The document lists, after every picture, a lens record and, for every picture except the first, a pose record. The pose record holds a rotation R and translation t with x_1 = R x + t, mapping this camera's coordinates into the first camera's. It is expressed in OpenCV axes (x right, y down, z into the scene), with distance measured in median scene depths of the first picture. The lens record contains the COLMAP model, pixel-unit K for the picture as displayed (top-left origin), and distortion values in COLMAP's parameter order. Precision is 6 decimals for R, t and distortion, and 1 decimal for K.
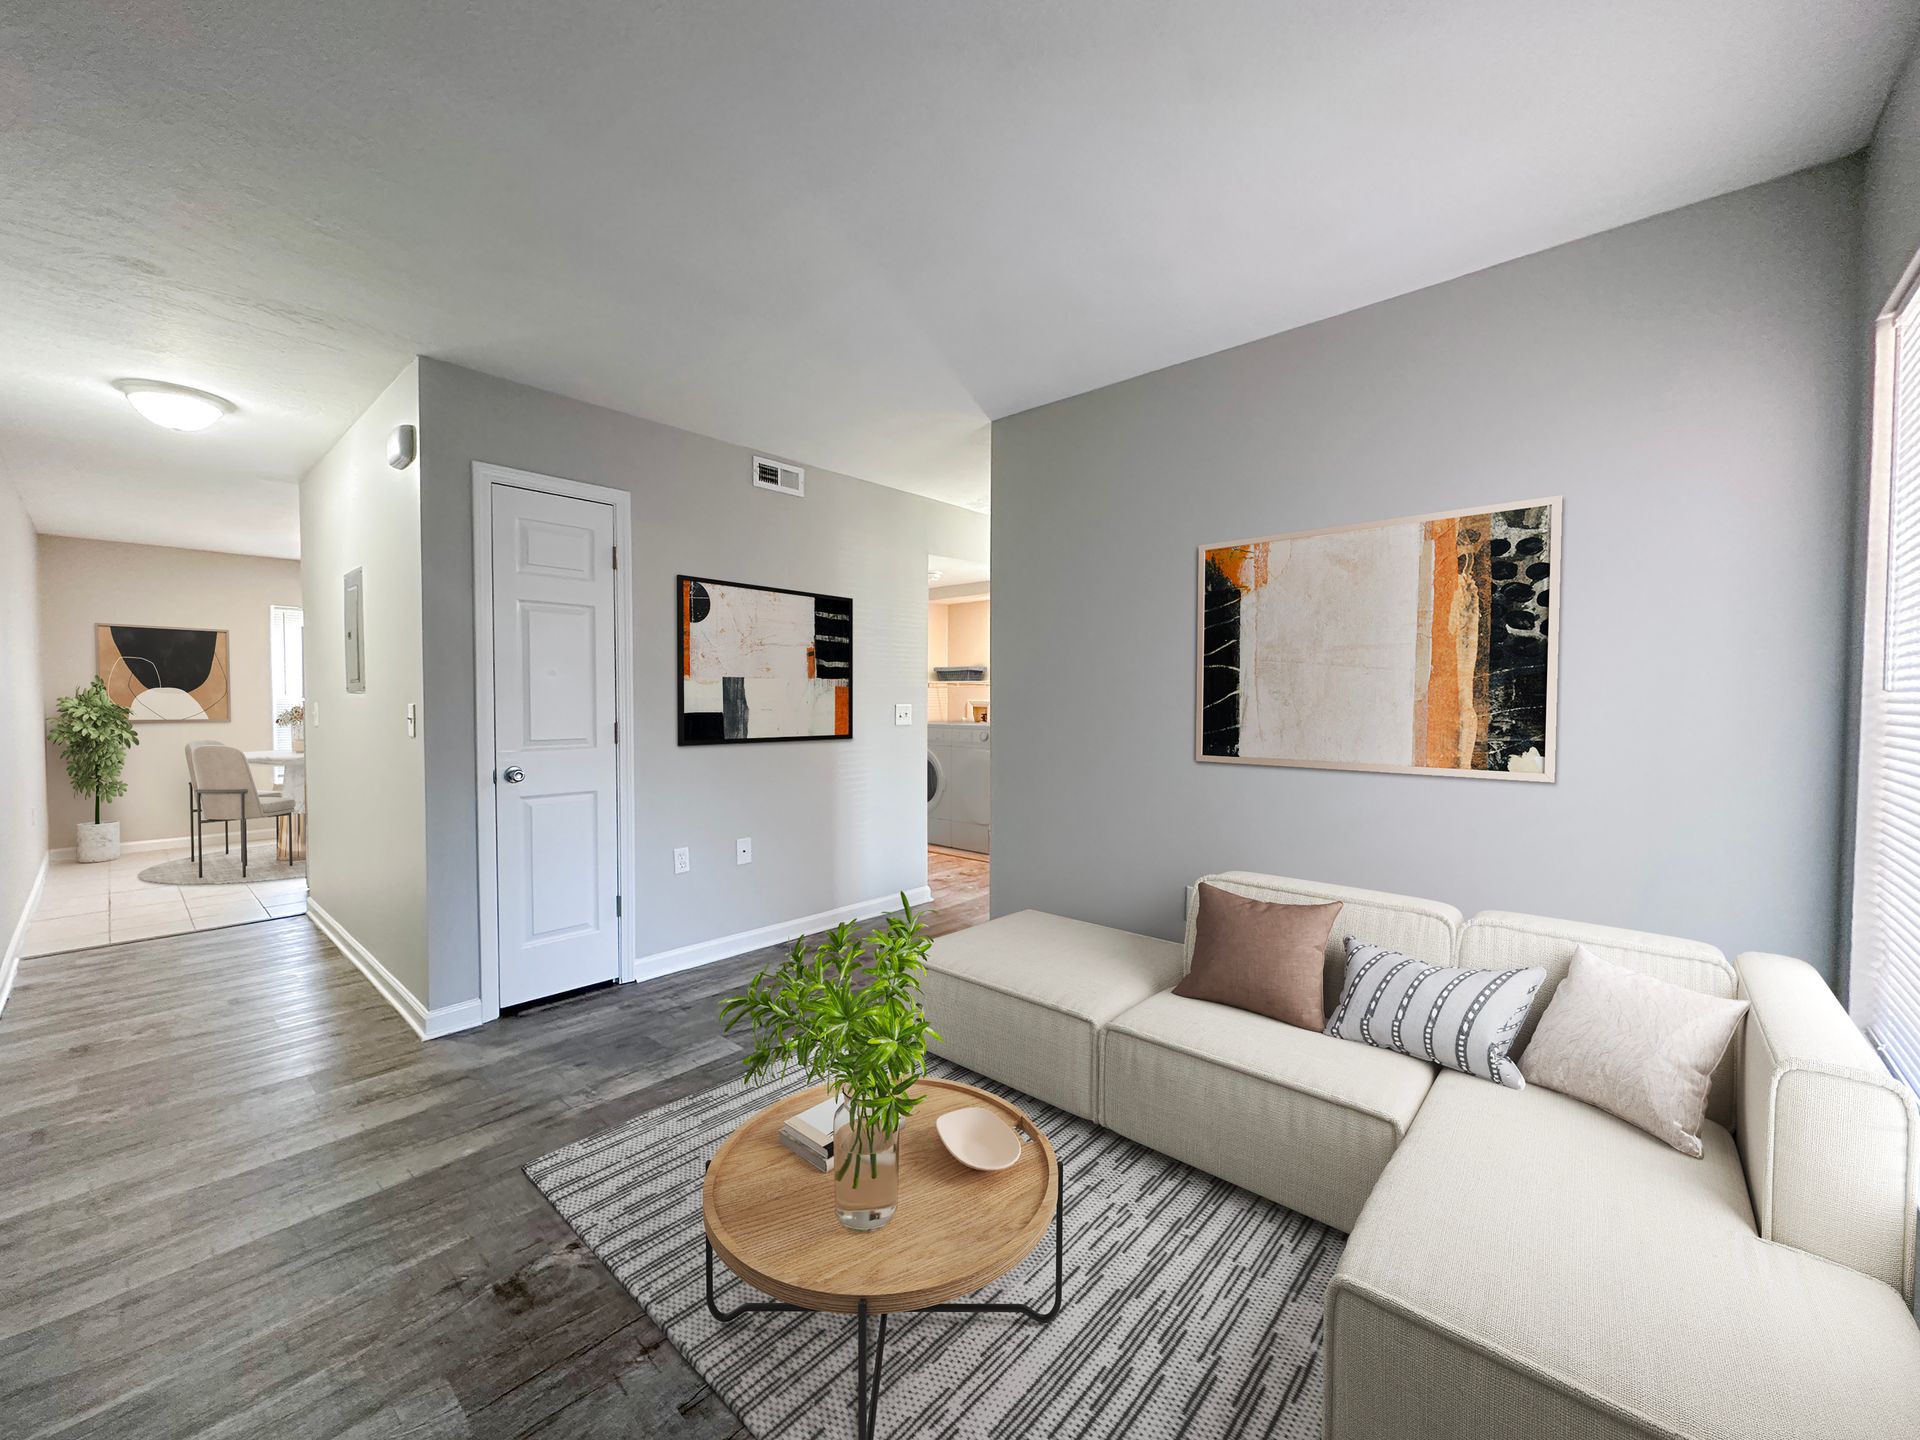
lens RADIAL K [[753.2, 0, 976.7], [0, 753.2, 716.0], [0, 0, 1]] dist [0.020299, 0.000047]
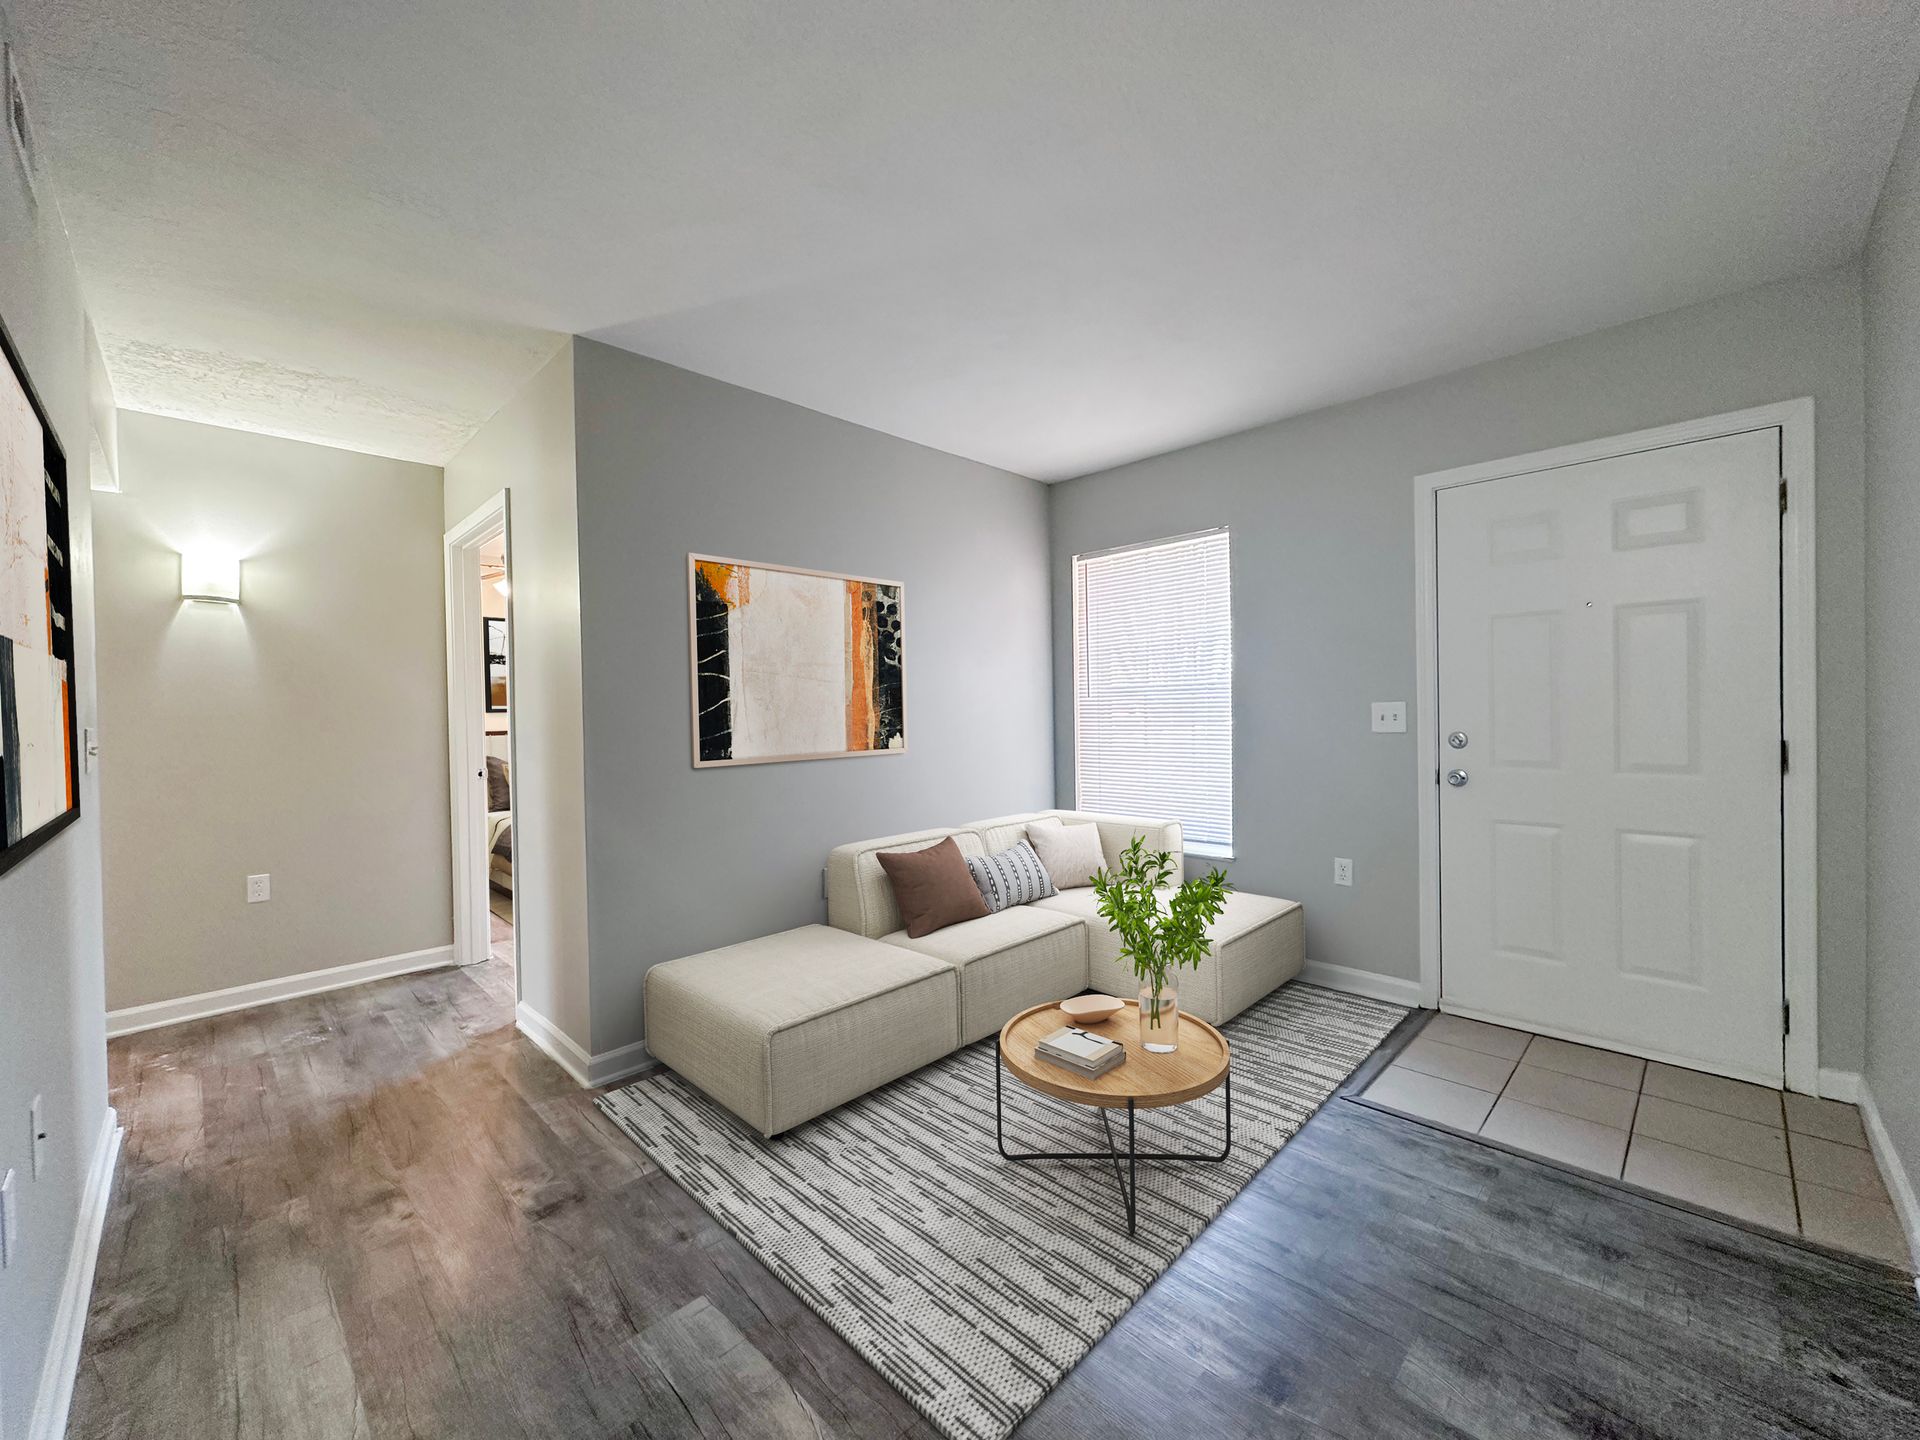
lens RADIAL K [[772.7, 0, 975.1], [0, 772.7, 720.0], [0, 0, 1]] dist [0.001156, 0.000039]
pose [[0.065513, -0.015790, 0.997727, -0.872378], [0.047066, 0.998811, 0.012717, 0.000503], [-0.996741, 0.046126, 0.066178, 0.693046]]
